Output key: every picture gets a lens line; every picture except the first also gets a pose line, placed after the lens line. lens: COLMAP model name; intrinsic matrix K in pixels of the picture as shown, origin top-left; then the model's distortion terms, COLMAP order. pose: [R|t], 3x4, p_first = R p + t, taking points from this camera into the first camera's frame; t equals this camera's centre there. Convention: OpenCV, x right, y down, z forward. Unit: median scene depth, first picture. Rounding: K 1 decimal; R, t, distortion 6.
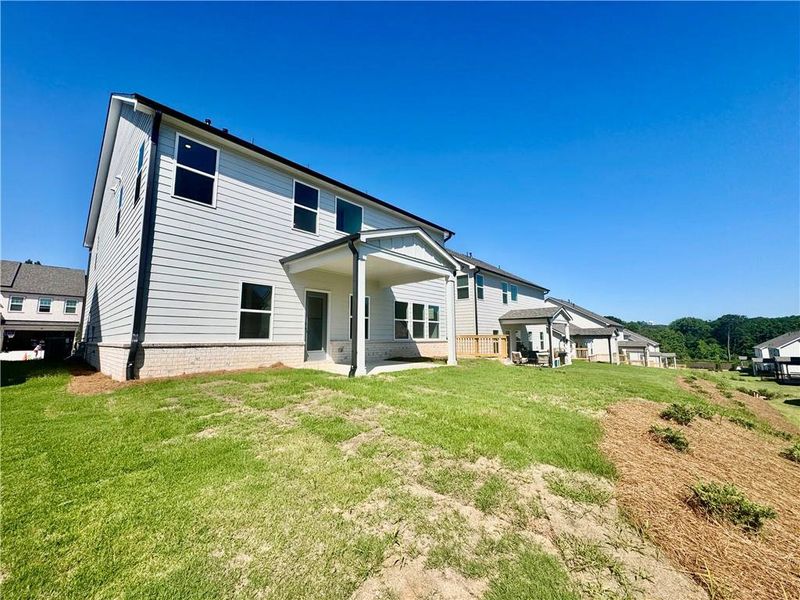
lens RADIAL K [[318.5, 0, 401.9], [0, 318.5, 298.5], [0, 0, 1]] dist [-0.001092, 0.000348]
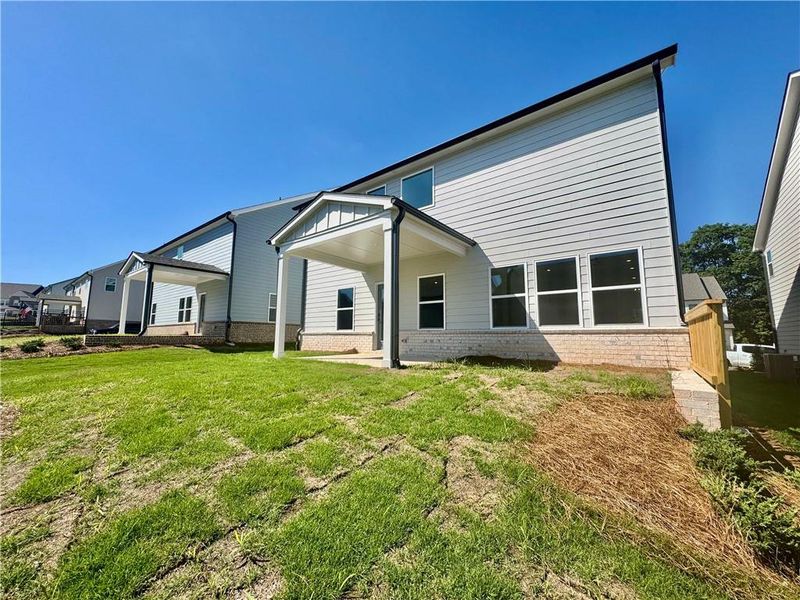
lens RADIAL K [[318.5, 0, 400.0], [0, 318.5, 299.9], [0, 0, 1]] dist [-0.001092, 0.000348]
pose [[0.073111, -0.114341, -0.990748, 0.808325], [0.120907, 0.987095, -0.104998, 0.155829], [0.989968, -0.112111, 0.085992, 1.026526]]
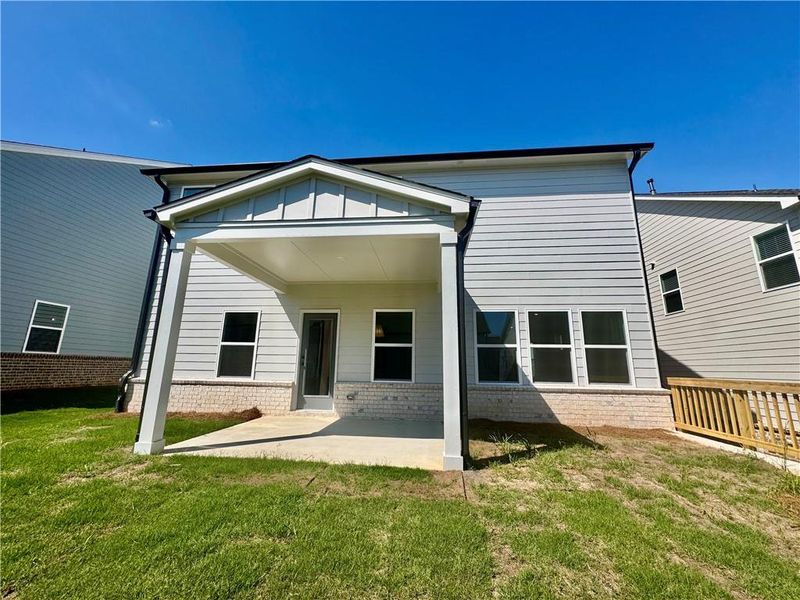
lens RADIAL K [[318.5, 0, 400.0], [0, 318.5, 298.5], [0, 0, 1]] dist [-0.001092, 0.000348]
pose [[0.594806, -0.157761, -0.788237, 0.458384], [0.083050, 0.987366, -0.134946, 0.065332], [0.799568, 0.014804, 0.600394, 0.765100]]
